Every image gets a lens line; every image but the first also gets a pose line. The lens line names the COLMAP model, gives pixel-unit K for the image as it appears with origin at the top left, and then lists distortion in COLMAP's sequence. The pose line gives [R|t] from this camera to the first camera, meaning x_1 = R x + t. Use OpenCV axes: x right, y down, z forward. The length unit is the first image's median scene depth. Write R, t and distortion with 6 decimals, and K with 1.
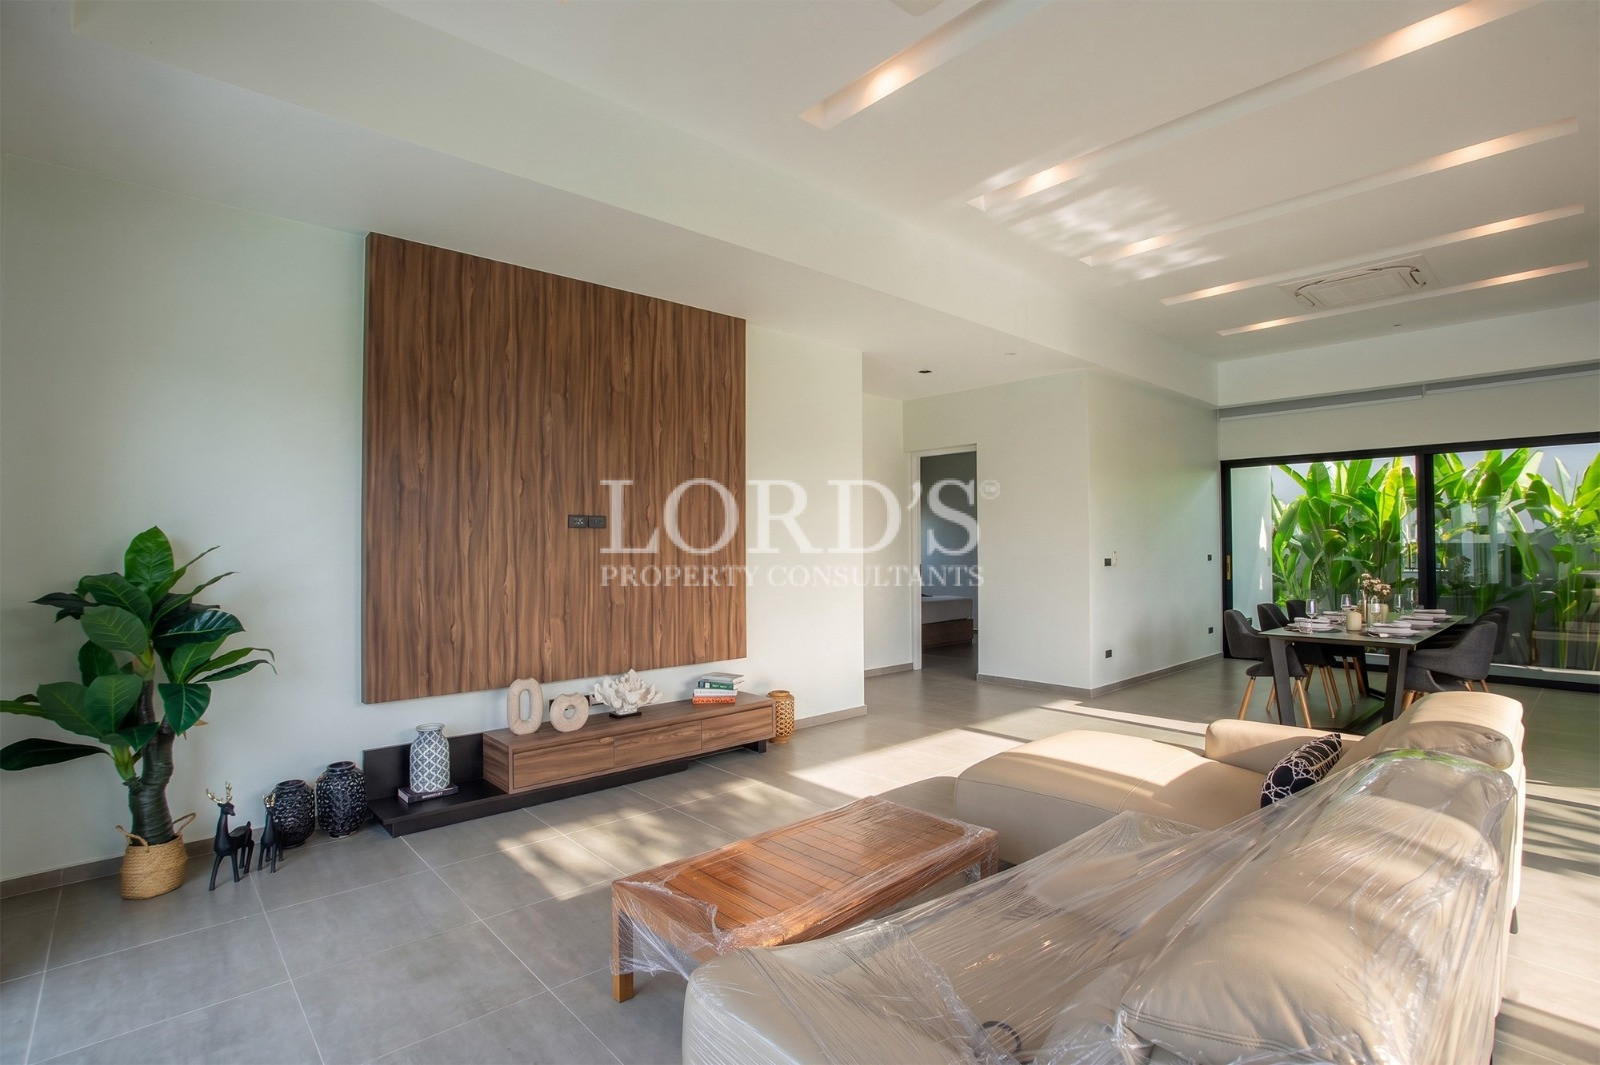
lens RADIAL K [[777.4, 0, 811.1], [0, 777.4, 529.2], [0, 0, 1]] dist [-0.017964, -0.000014]
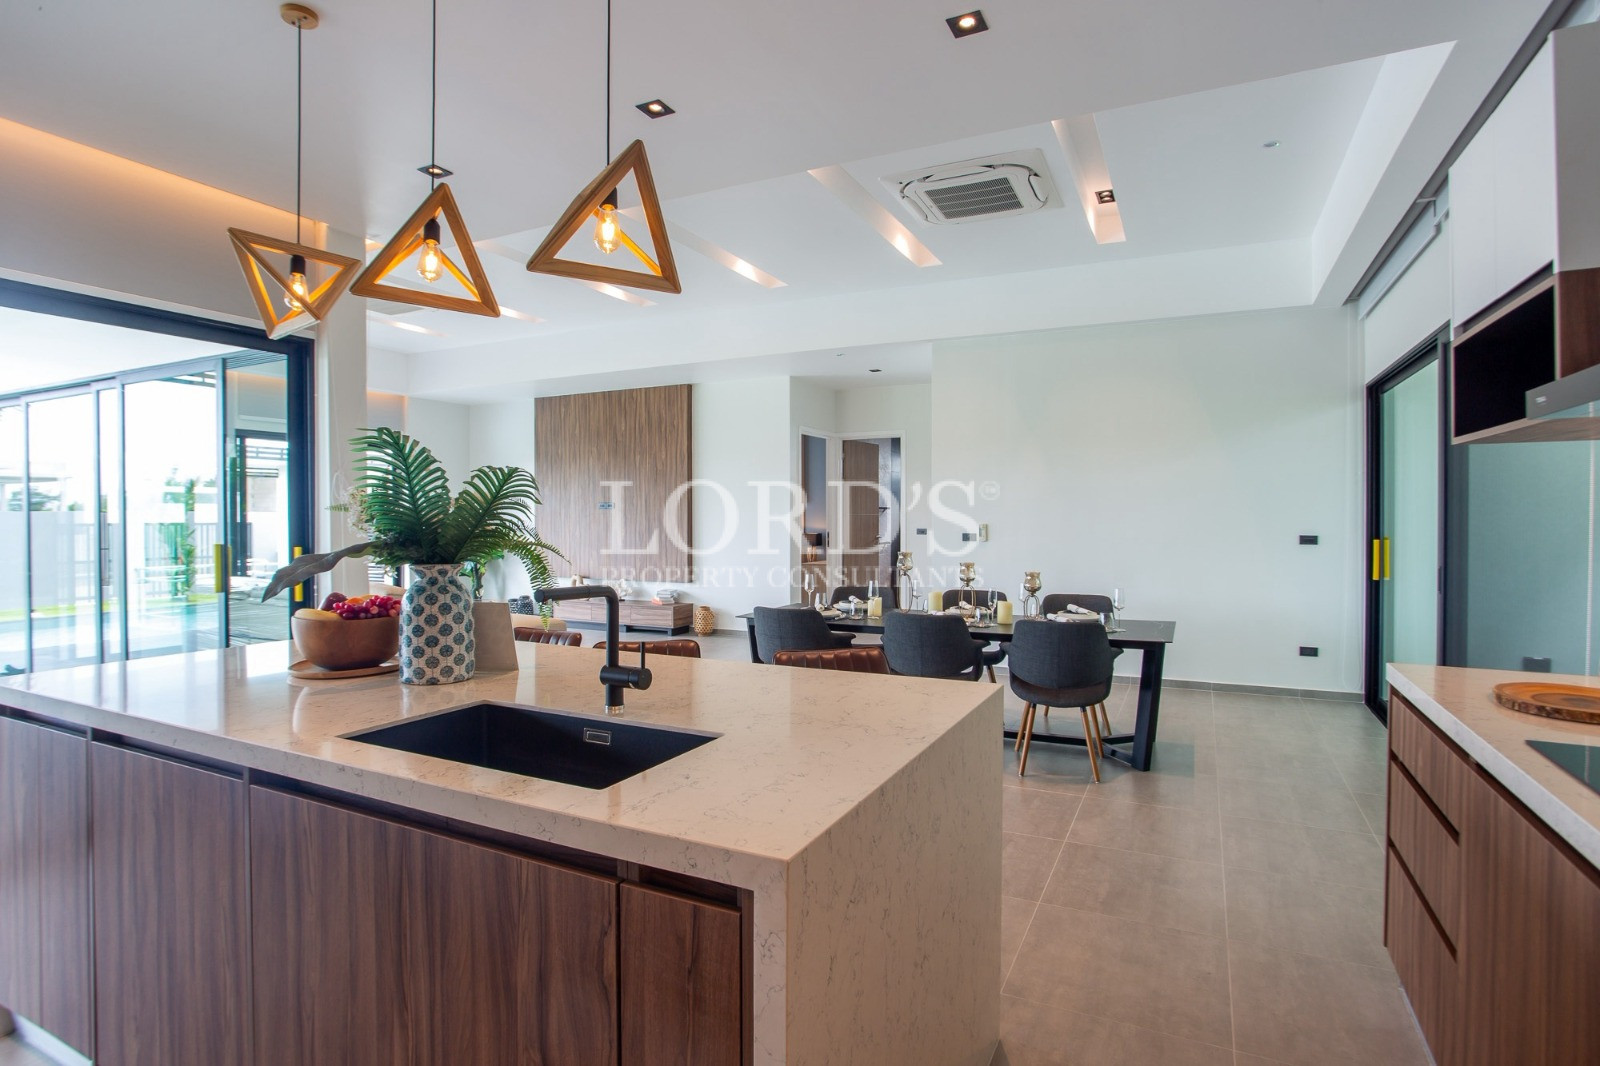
lens RADIAL K [[777.4, 0, 811.1], [0, 777.4, 529.7], [0, 0, 1]] dist [-0.017964, -0.000014]
pose [[0.383058, 0.020293, -0.923501, 1.728516], [0.016752, 0.999442, 0.028910, 0.004017], [0.923572, -0.026545, 0.382504, 0.648398]]
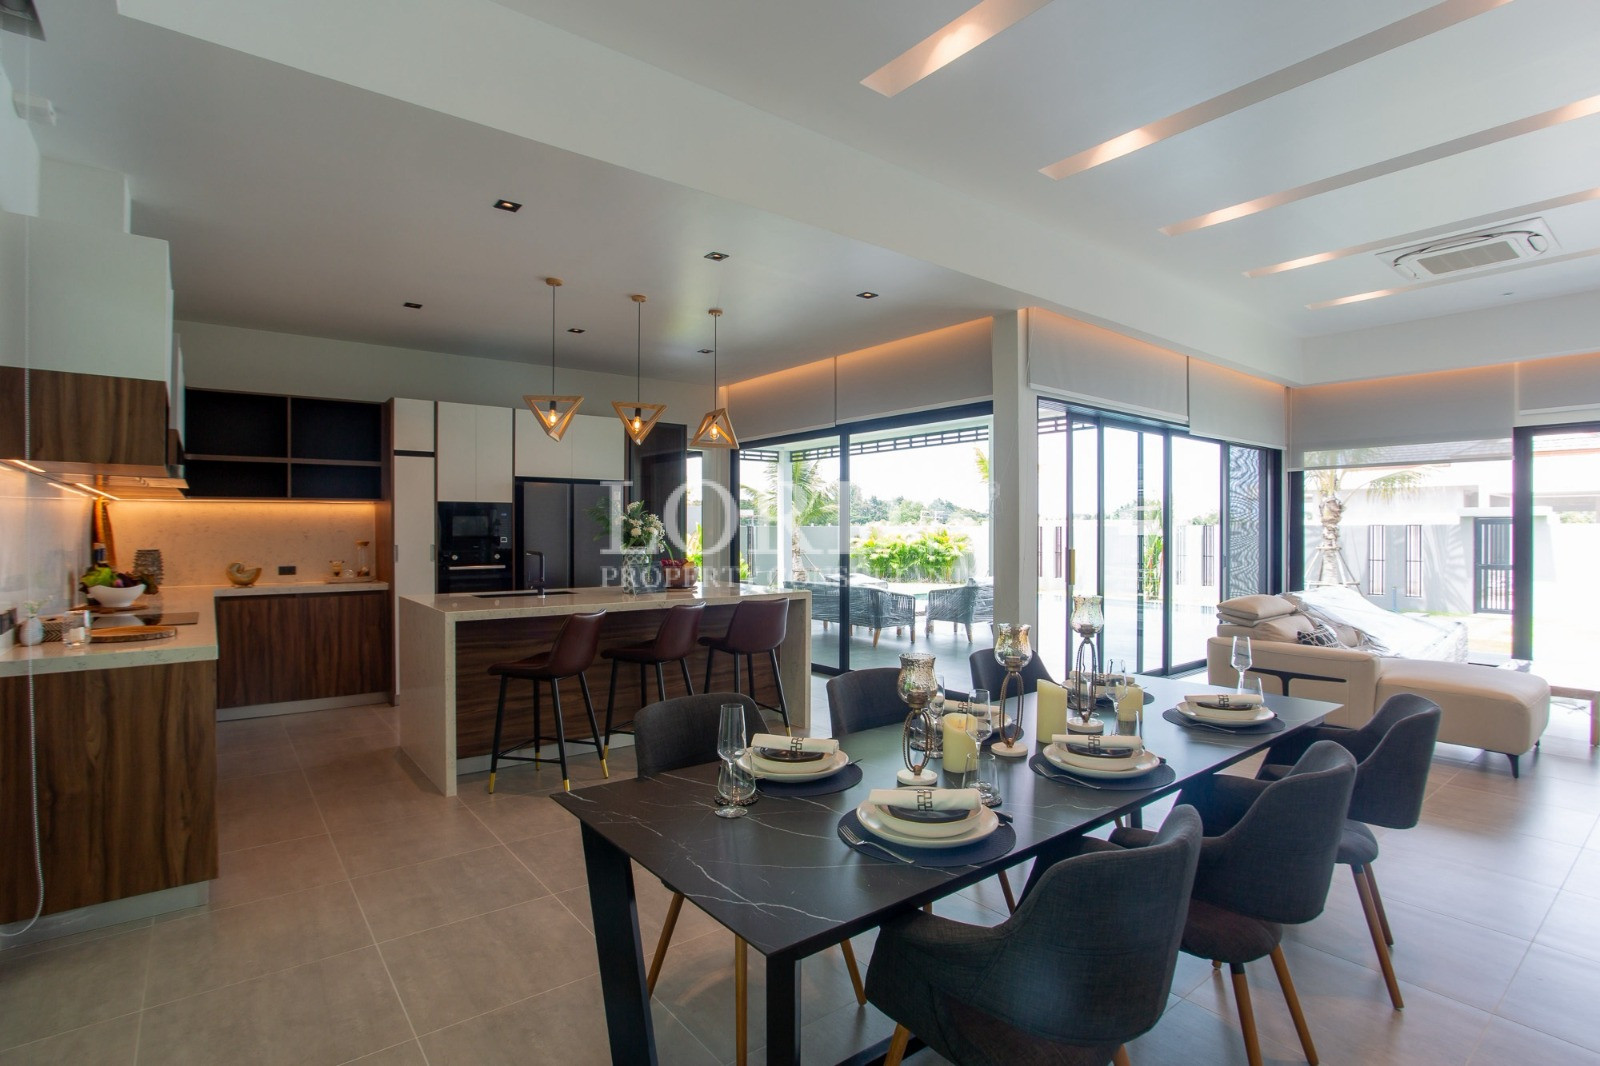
lens RADIAL K [[791.1, 0, 793.3], [0, 791.1, 528.8], [0, 0, 1]] dist [-0.022424, -0.000381]
pose [[-0.998117, 0.006181, 0.061020, 1.009808], [0.004685, 0.999686, -0.024616, 0.033395], [-0.061153, -0.024284, -0.997833, 1.648223]]
